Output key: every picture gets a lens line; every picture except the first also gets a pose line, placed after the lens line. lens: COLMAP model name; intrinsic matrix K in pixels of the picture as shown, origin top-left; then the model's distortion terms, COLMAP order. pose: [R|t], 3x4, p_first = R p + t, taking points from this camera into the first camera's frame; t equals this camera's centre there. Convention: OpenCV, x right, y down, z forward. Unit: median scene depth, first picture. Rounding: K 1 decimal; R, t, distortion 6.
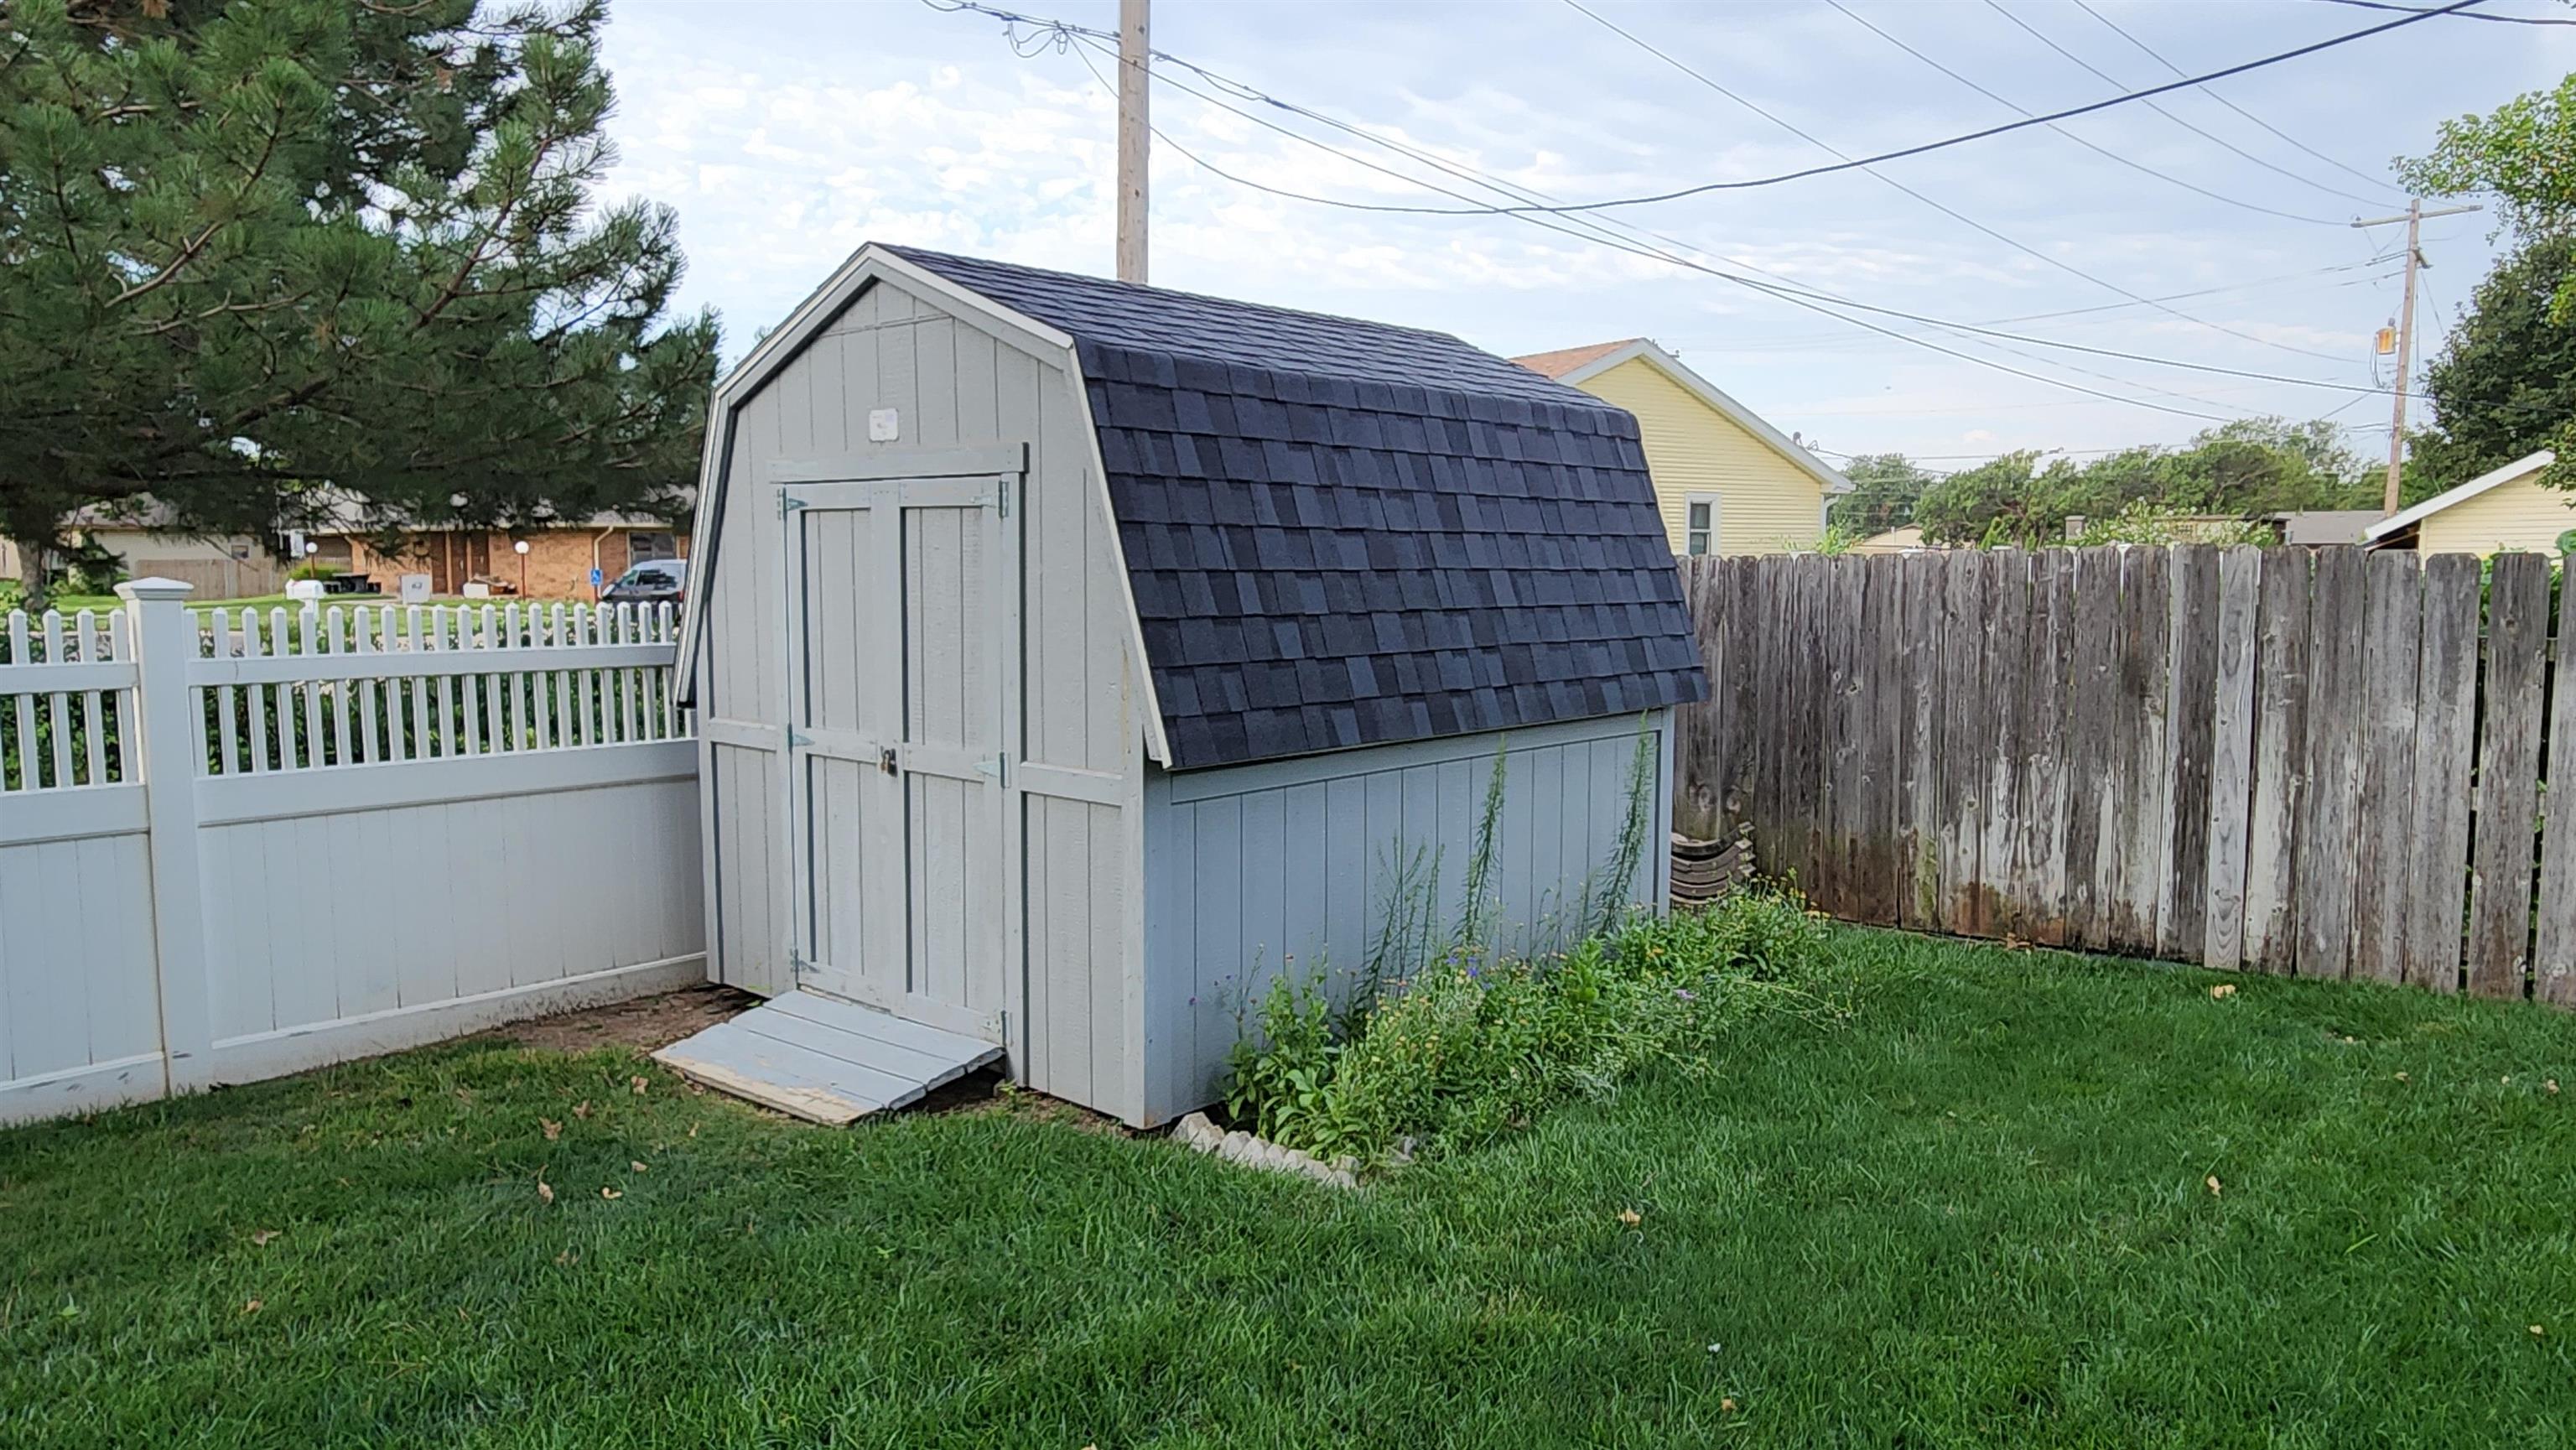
lens RADIAL K [[1652.7, 0, 1288.0], [0, 1652.7, 725.0], [0, 0, 1]] dist [-0.002352, 0.000492]
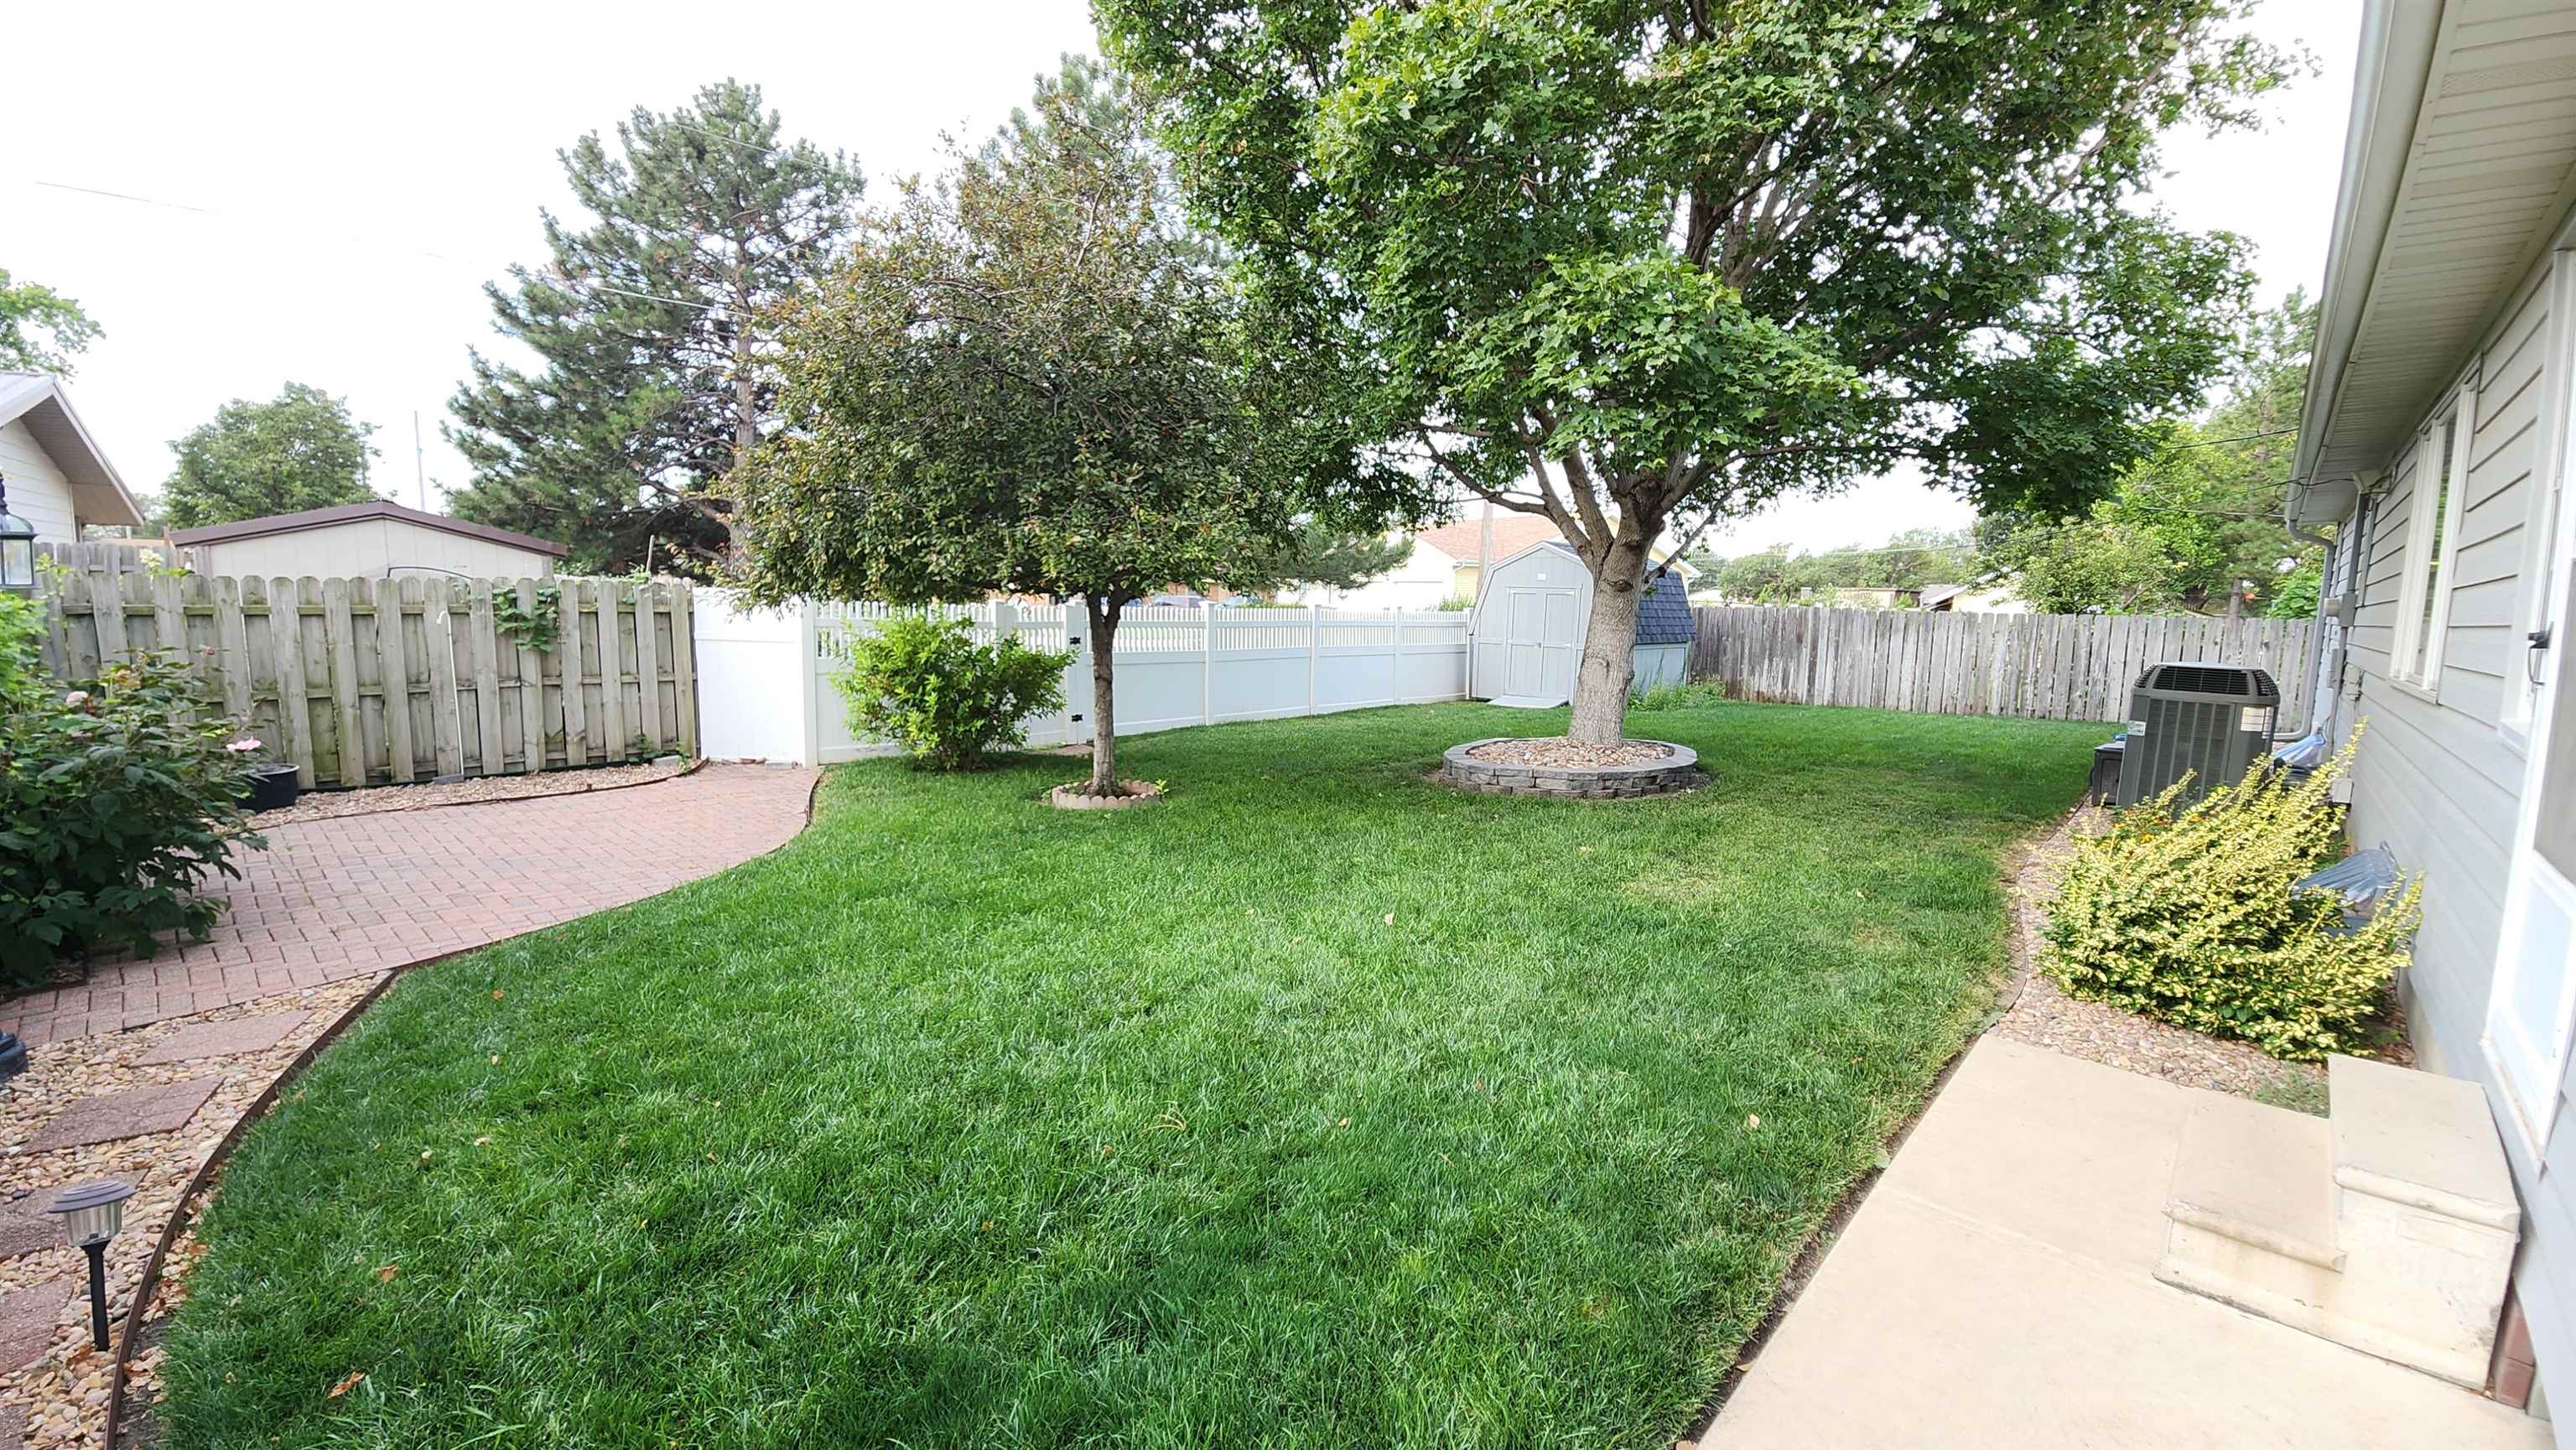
lens RADIAL K [[1041.9, 0, 1288.0], [0, 1041.9, 725.0], [0, 0, 1]] dist [0.025622, -0.020162]
pose [[0.999461, 0.027672, -0.017652, -0.681868], [-0.027270, 0.999372, 0.022647, 0.155045], [0.018268, -0.022153, 0.999588, -1.569727]]
